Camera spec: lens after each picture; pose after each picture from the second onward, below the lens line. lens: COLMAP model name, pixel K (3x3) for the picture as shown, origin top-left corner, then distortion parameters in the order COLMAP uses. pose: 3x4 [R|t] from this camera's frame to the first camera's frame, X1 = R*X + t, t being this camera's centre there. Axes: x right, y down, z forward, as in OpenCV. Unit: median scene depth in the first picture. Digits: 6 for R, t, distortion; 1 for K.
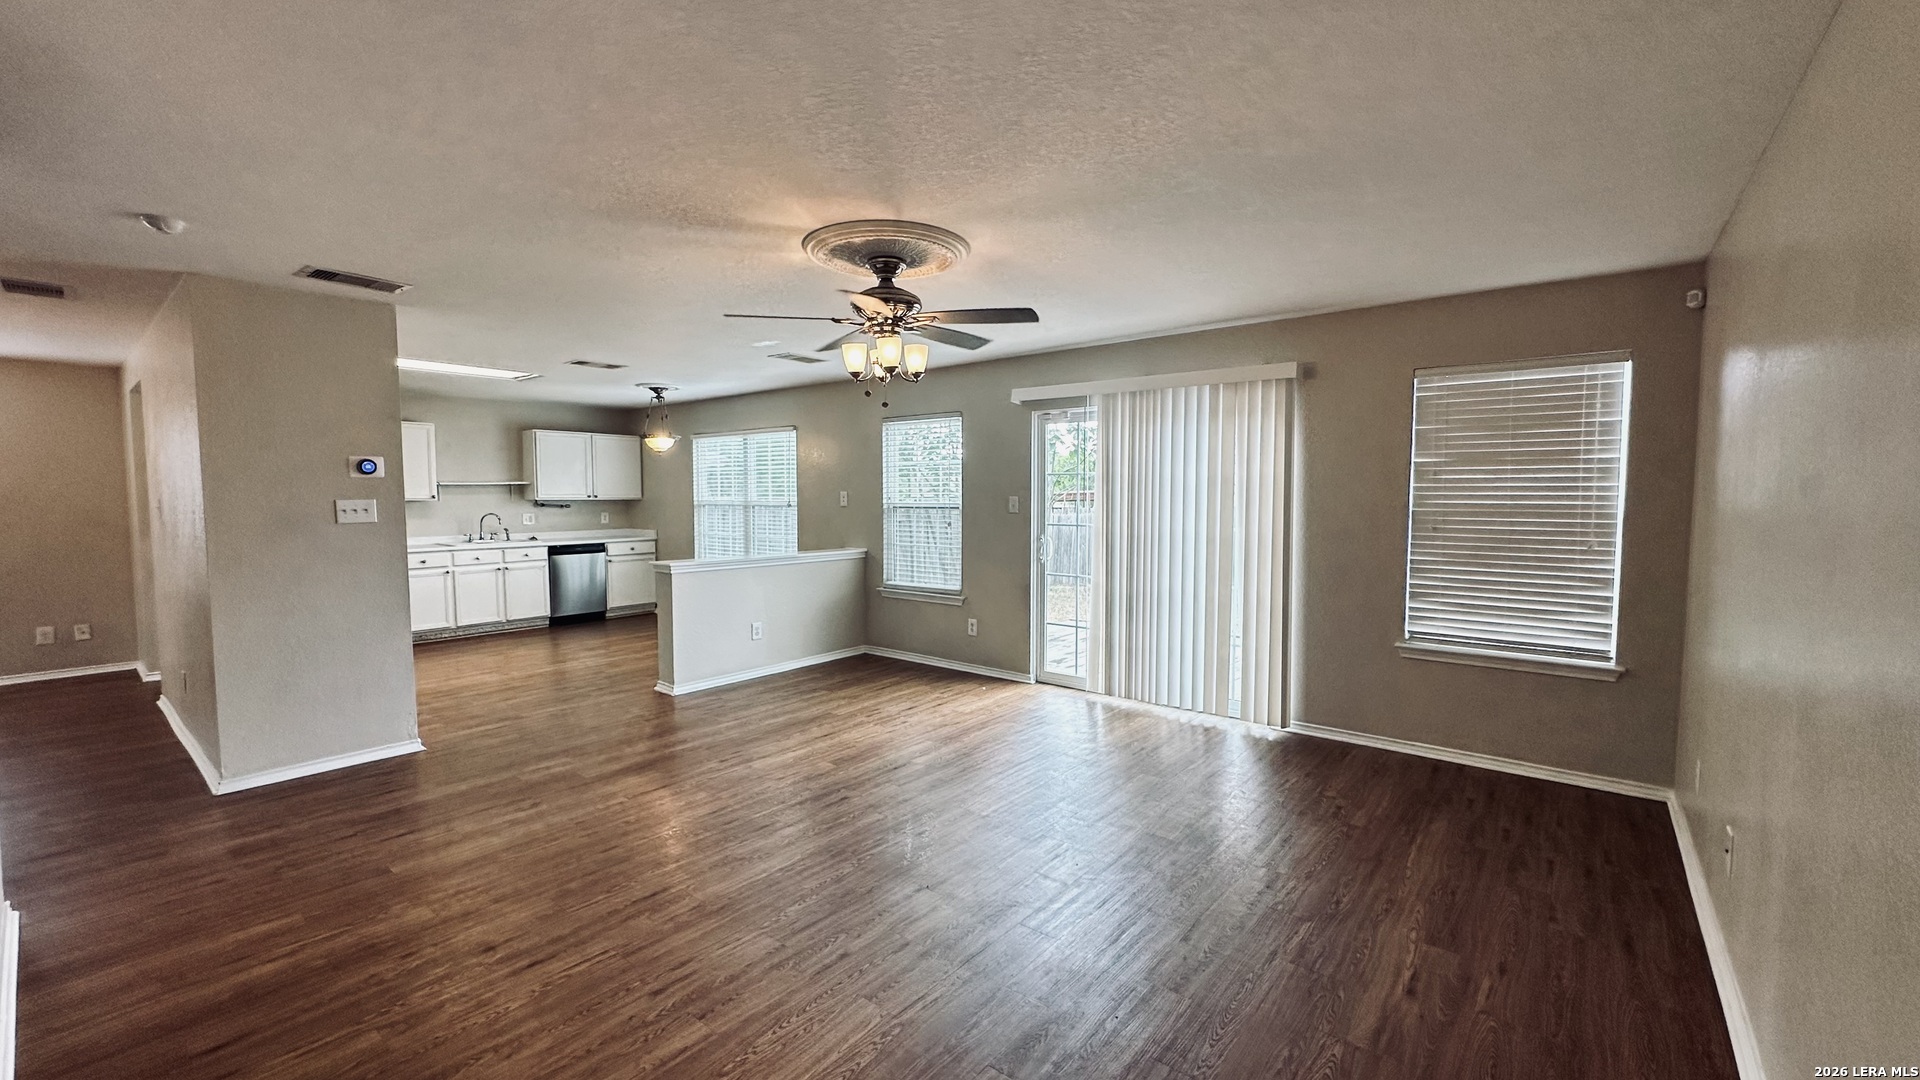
lens RADIAL K [[763.7, 0, 967.0], [0, 763.7, 509.5], [0, 0, 1]] dist [-0.000893, -0.000032]
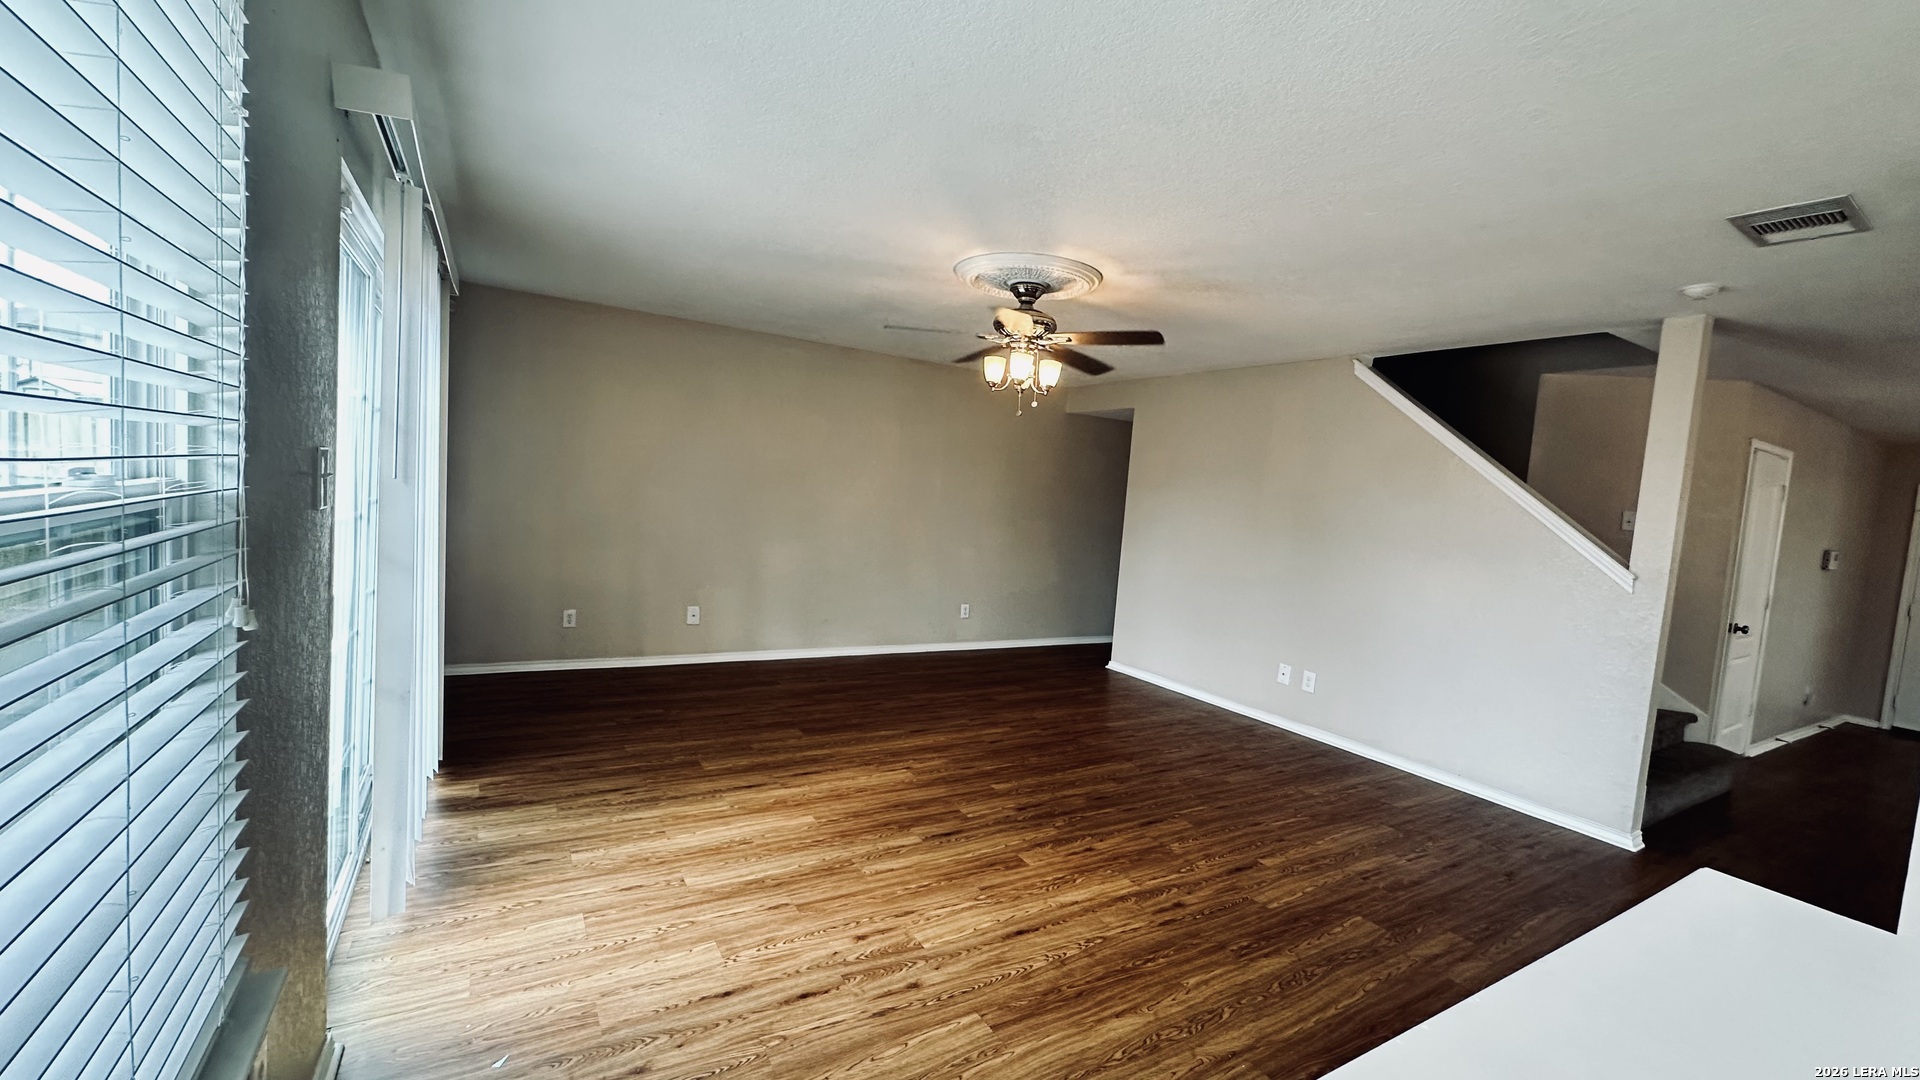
lens RADIAL K [[770.1, 0, 963.2], [0, 770.1, 543.5], [0, 0, 1]] dist [-0.004868, -0.000097]
pose [[-0.937842, -0.099336, 0.332541, -0.277285], [-0.072808, 0.993155, 0.091339, -0.027886], [-0.339338, 0.061450, -0.938655, 1.391117]]
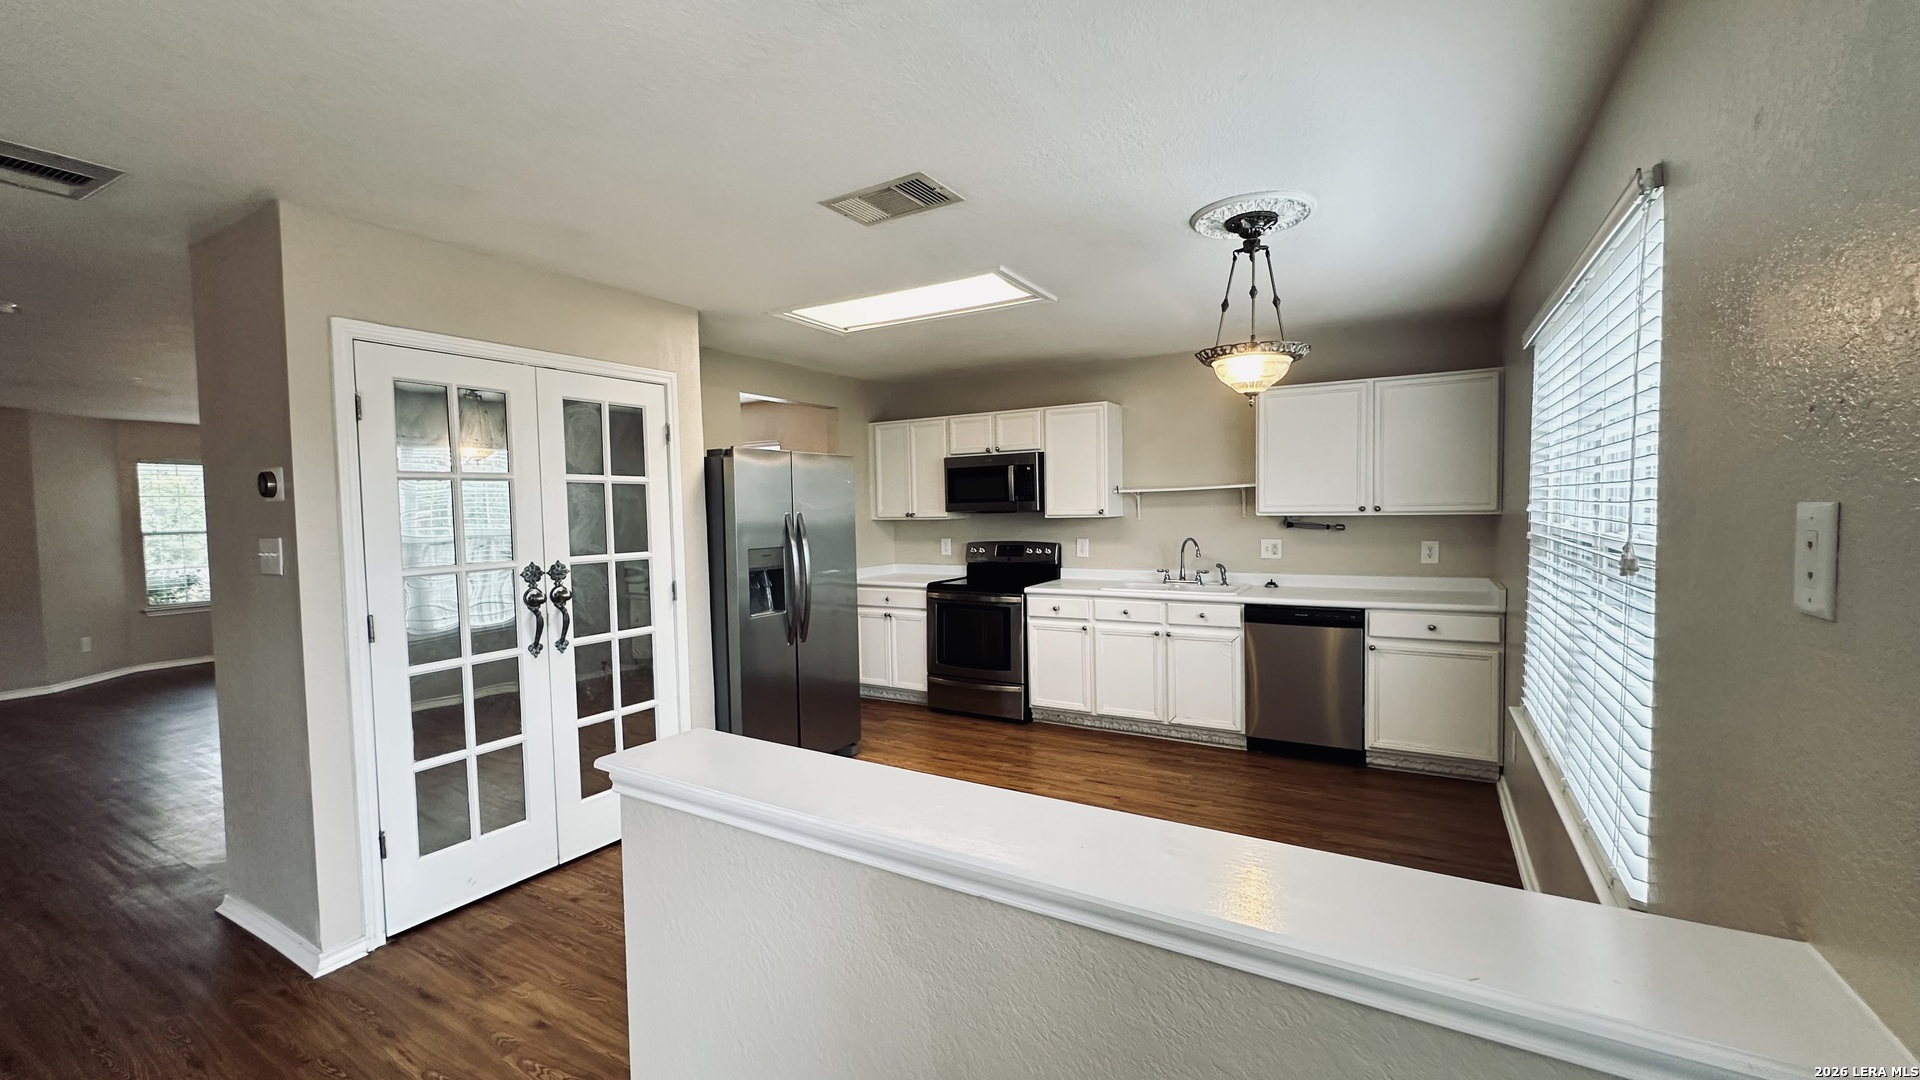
lens RADIAL K [[765.1, 0, 949.5], [0, 765.1, 540.4], [0, 0, 1]] dist [-0.000381, -0.000067]
pose [[0.143155, 0.040592, -0.988867, -0.081793], [-0.000467, 0.999161, 0.040947, -0.030258], [0.989700, -0.005400, 0.143054, 1.199381]]
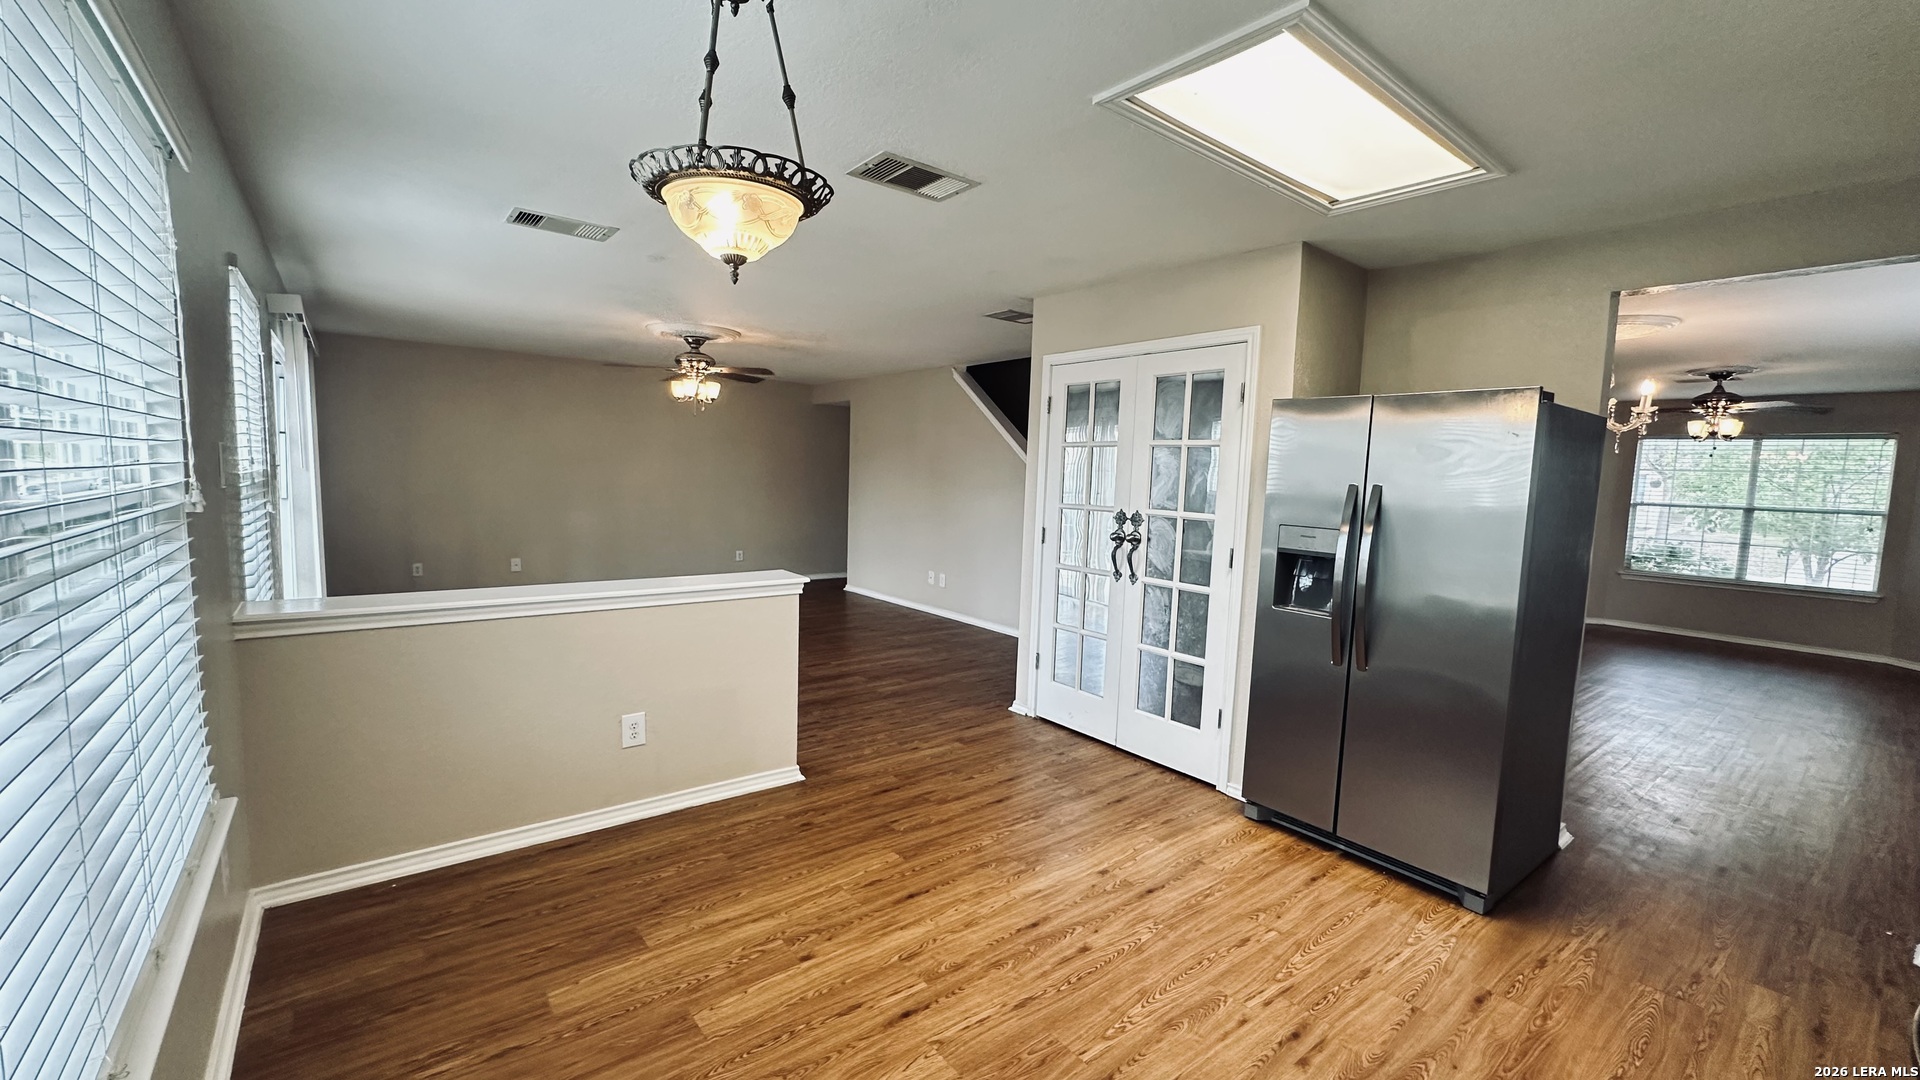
lens RADIAL K [[773.2, 0, 975.8], [0, 773.2, 534.8], [0, 0, 1]] dist [-0.021922, -0.000382]
pose [[-0.977732, -0.051599, 0.203413, -0.755052], [-0.031363, 0.994343, 0.101478, -0.037685], [-0.207498, 0.092839, -0.973820, 1.778151]]
